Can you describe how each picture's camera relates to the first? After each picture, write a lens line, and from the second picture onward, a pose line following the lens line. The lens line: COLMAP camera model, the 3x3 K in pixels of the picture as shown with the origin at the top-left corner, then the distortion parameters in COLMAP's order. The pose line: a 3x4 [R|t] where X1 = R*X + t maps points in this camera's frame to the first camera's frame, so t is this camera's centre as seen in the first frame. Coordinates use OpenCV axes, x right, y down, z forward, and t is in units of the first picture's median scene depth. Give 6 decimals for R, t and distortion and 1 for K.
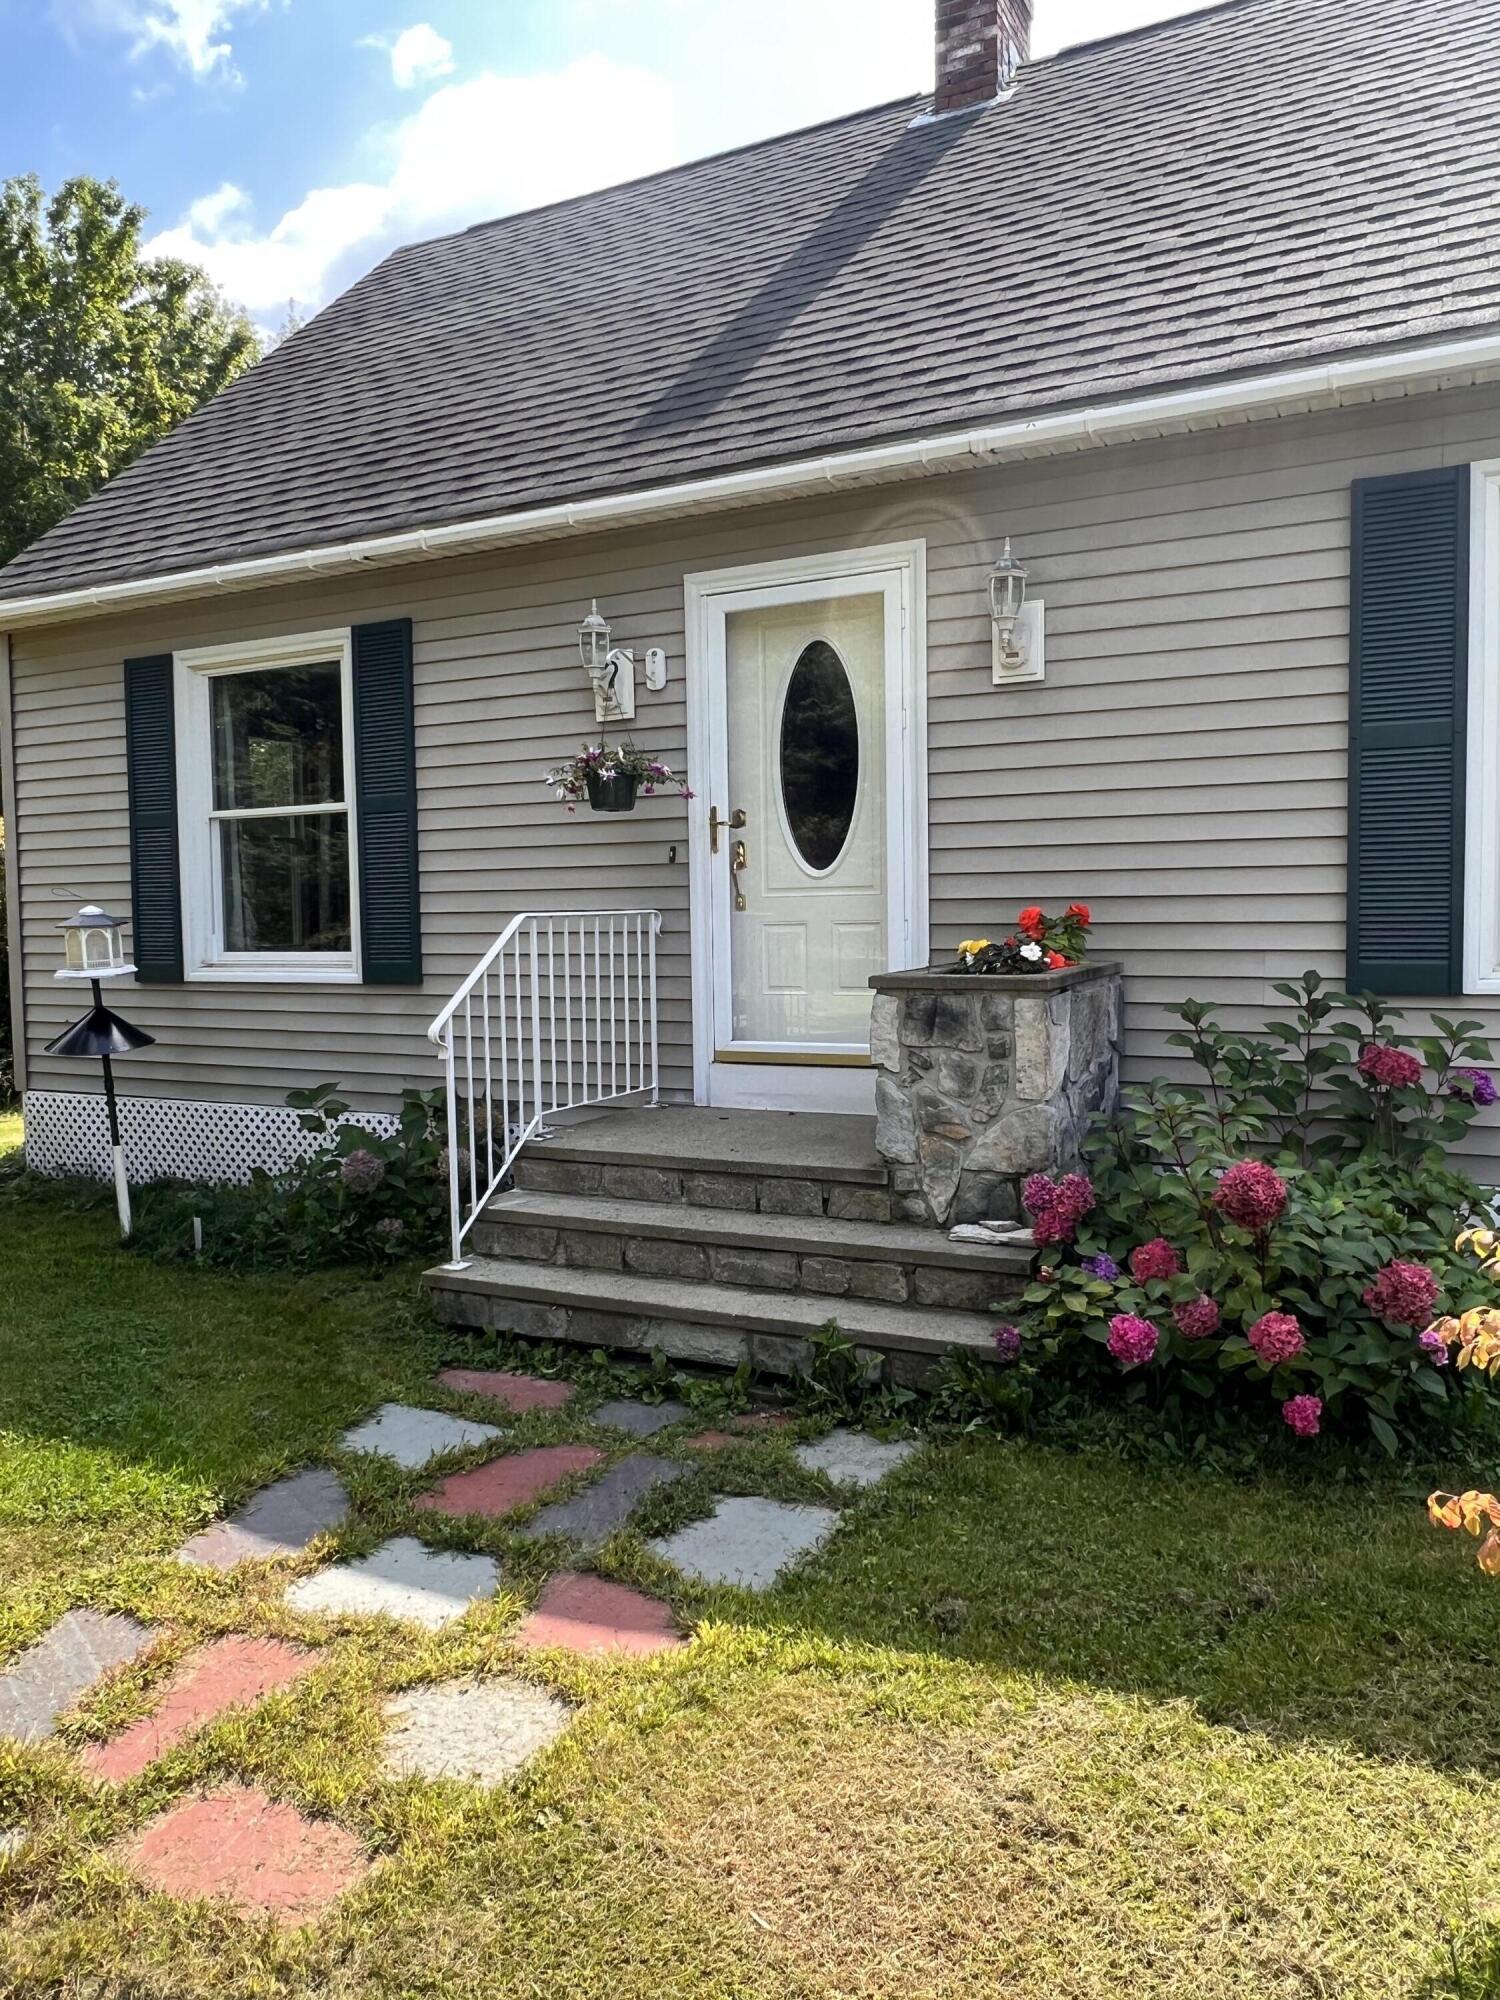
lens RADIAL K [[1398.5, 0, 752.1], [0, 1398.5, 1000.2], [0, 0, 1]] dist [0.000846, 0.000157]
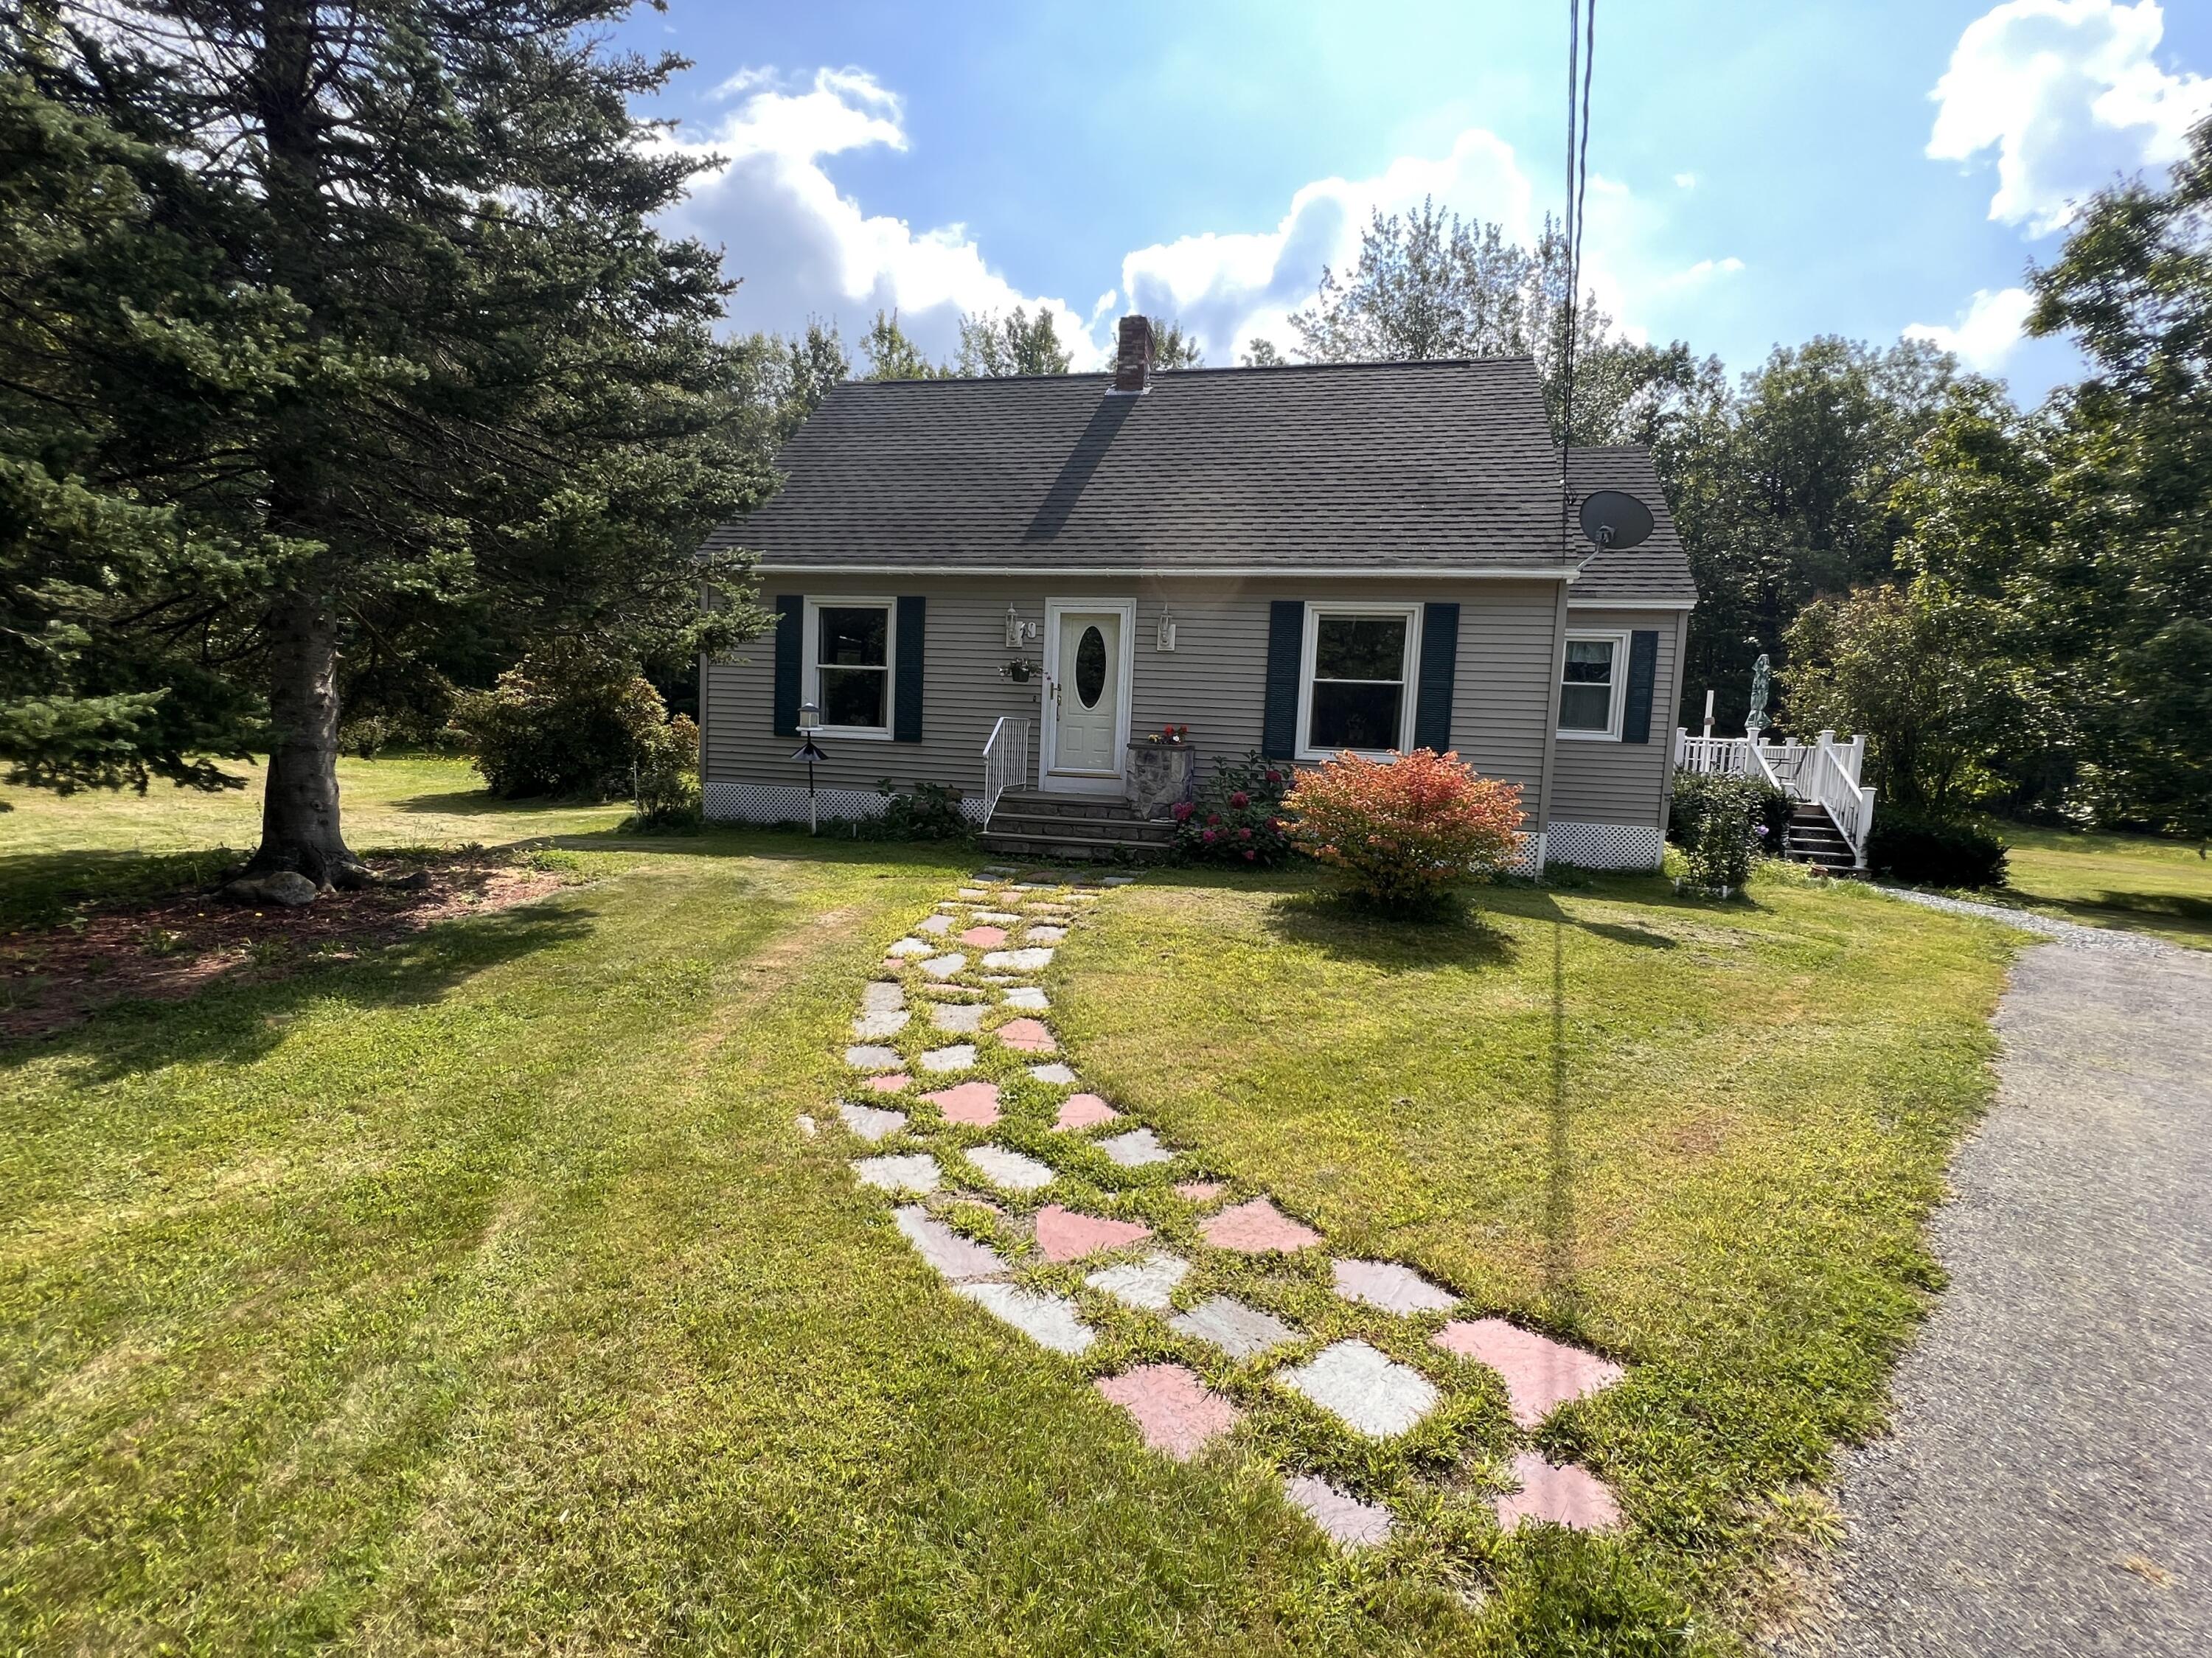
lens RADIAL K [[887.9, 0, 1107.0], [0, 887.9, 820.8], [0, 0, 1]] dist [-0.000174, -0.000004]
pose [[0.969764, 0.035316, 0.241476, -0.338887], [-0.045119, 0.998362, 0.035189, 0.068922], [-0.239837, -0.045020, 0.969769, -0.747857]]
